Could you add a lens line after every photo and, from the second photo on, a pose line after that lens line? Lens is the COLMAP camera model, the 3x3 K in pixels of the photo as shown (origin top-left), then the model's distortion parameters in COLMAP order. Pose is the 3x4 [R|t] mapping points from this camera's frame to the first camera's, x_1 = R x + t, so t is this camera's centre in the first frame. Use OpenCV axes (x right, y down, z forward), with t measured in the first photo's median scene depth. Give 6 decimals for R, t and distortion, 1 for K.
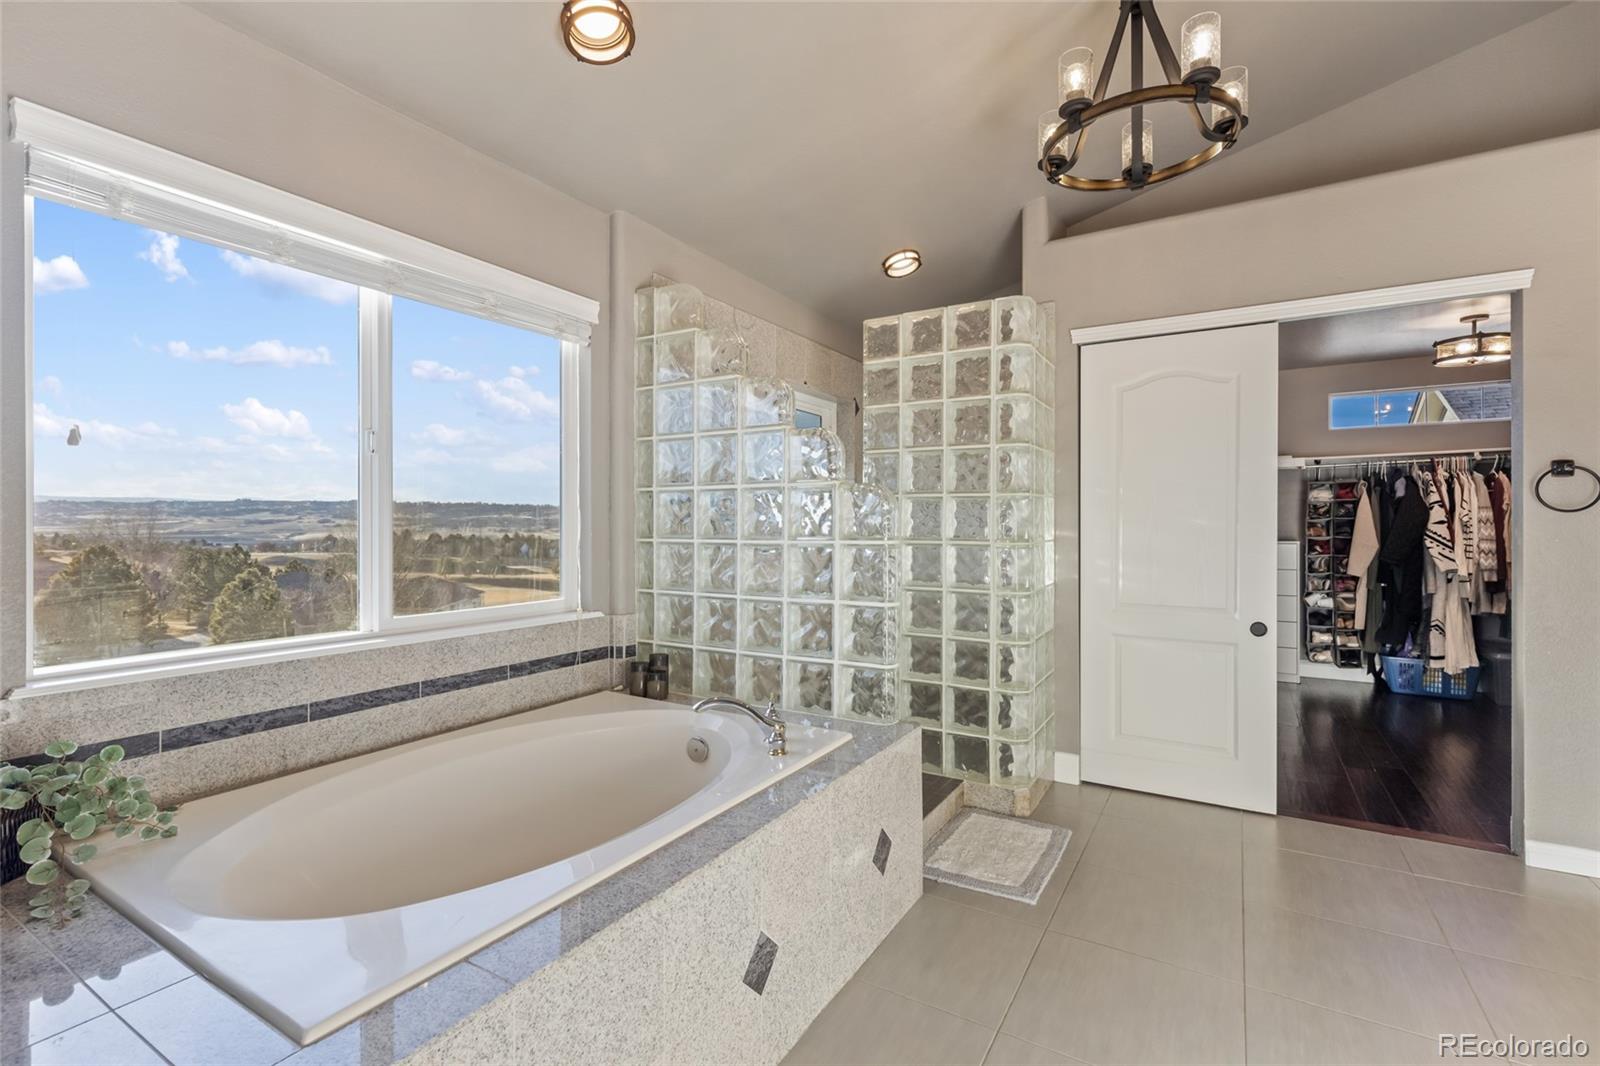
lens RADIAL K [[733.3, 0, 795.0], [0, 733.3, 529.5], [0, 0, 1]] dist [0.006914, -0.001873]
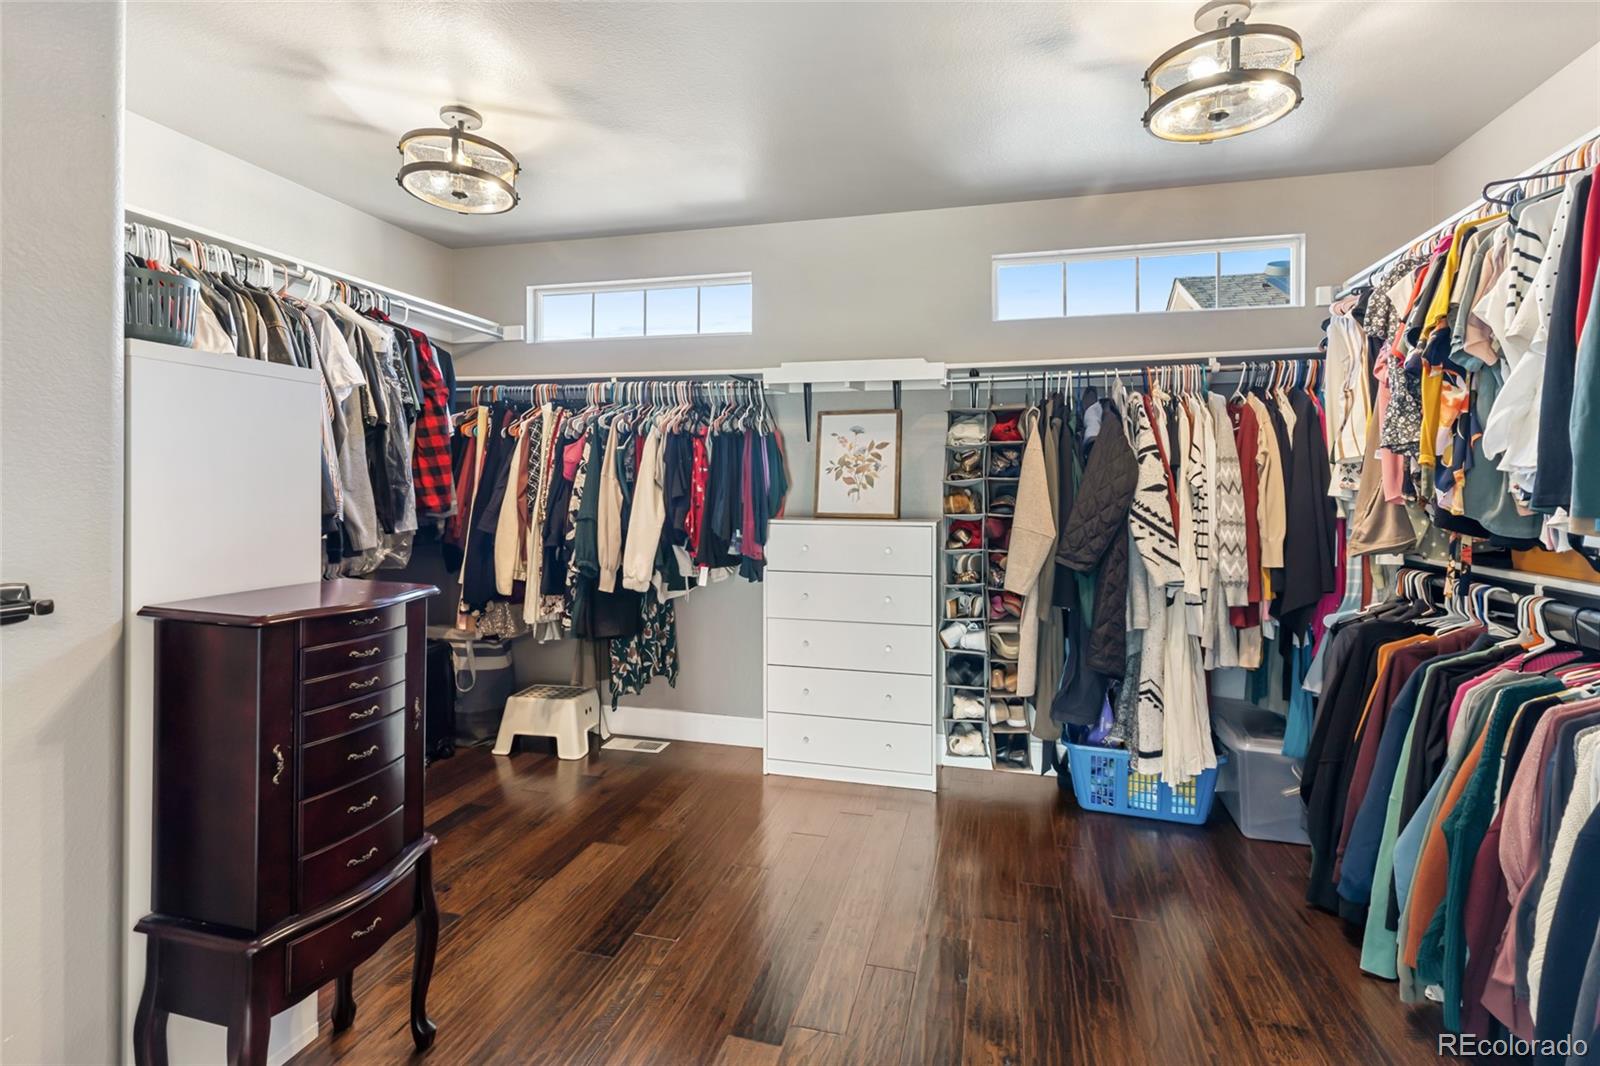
lens RADIAL K [[733.3, 0, 827.2], [0, 733.3, 484.4], [0, 0, 1]] dist [0.006914, -0.001873]
pose [[0.956993, 0.013318, 0.289804, 0.745043], [-0.010201, 0.999873, -0.012262, -0.005378], [-0.289931, 0.008779, 0.957007, 0.844451]]
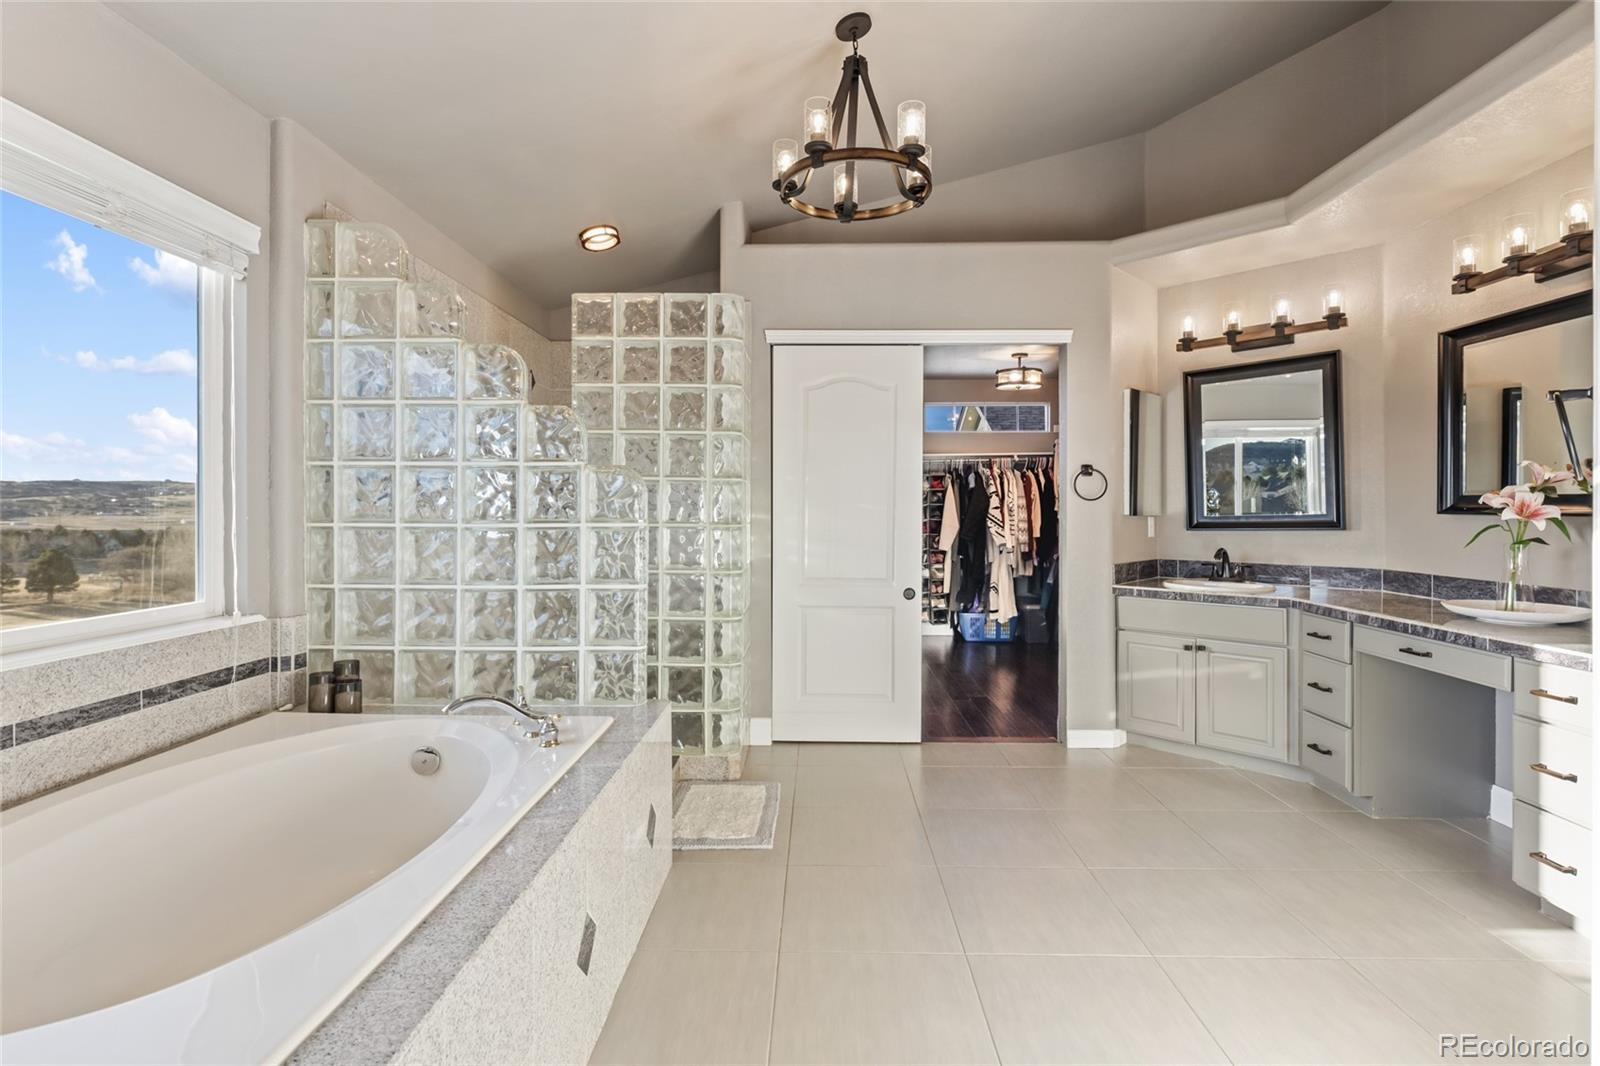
lens RADIAL K [[779.6, 0, 813.0], [0, 779.6, 519.8], [0, 0, 1]] dist [-0.001547, -0.000289]
pose [[0.859177, -0.004183, 0.511662, -0.161288], [0.000722, 0.999976, 0.006962, 0.002424], [-0.511678, -0.005612, 0.859159, -0.033359]]
